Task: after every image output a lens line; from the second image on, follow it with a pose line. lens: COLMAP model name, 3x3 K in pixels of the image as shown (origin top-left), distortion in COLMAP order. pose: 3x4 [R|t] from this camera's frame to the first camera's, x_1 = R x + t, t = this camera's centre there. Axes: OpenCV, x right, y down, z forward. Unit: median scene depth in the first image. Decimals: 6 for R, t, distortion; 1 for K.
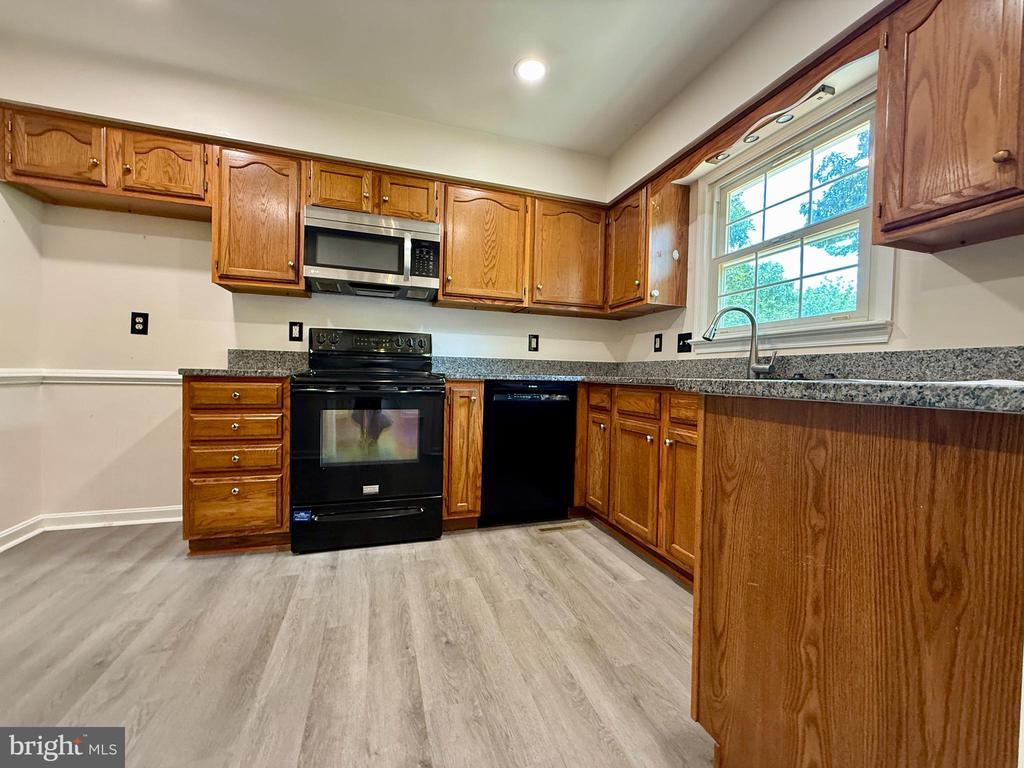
lens RADIAL K [[408.5, 0, 510.9], [0, 408.5, 383.5], [0, 0, 1]] dist [-0.000100, -0.000085]
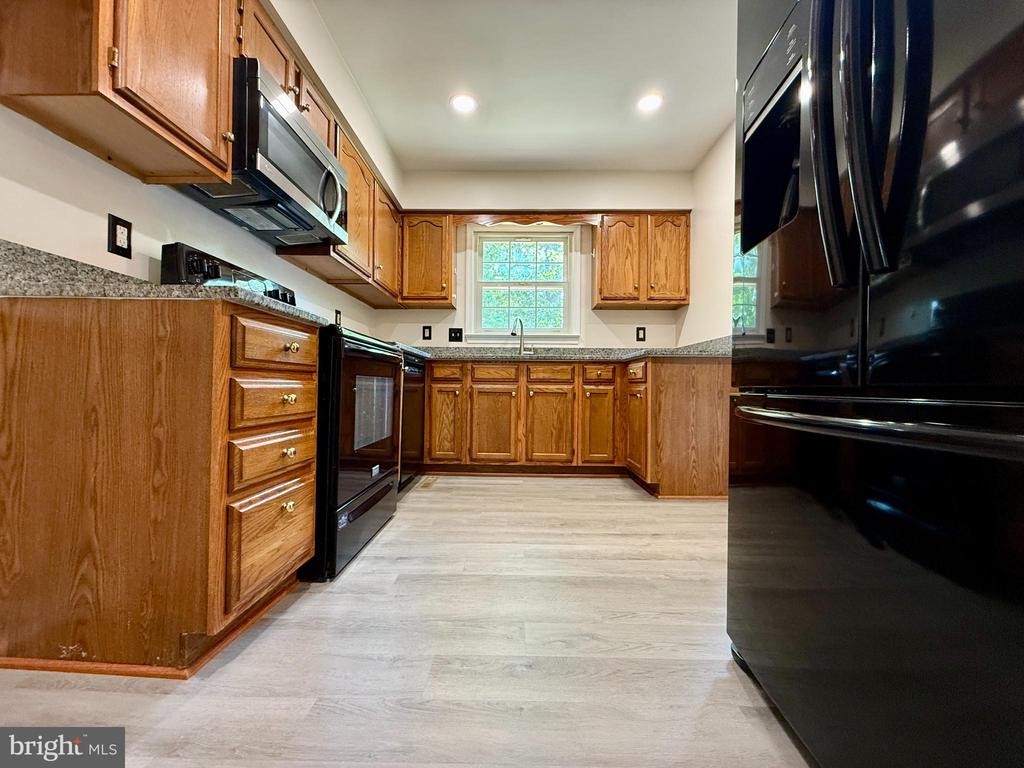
lens RADIAL K [[408.5, 0, 510.7], [0, 408.5, 382.8], [0, 0, 1]] dist [-0.000100, -0.000085]
pose [[0.324301, -0.009409, 0.945907, -1.127848], [0.017295, 0.999842, 0.004016, 0.083412], [-0.945796, 0.015057, 0.324412, 0.490316]]
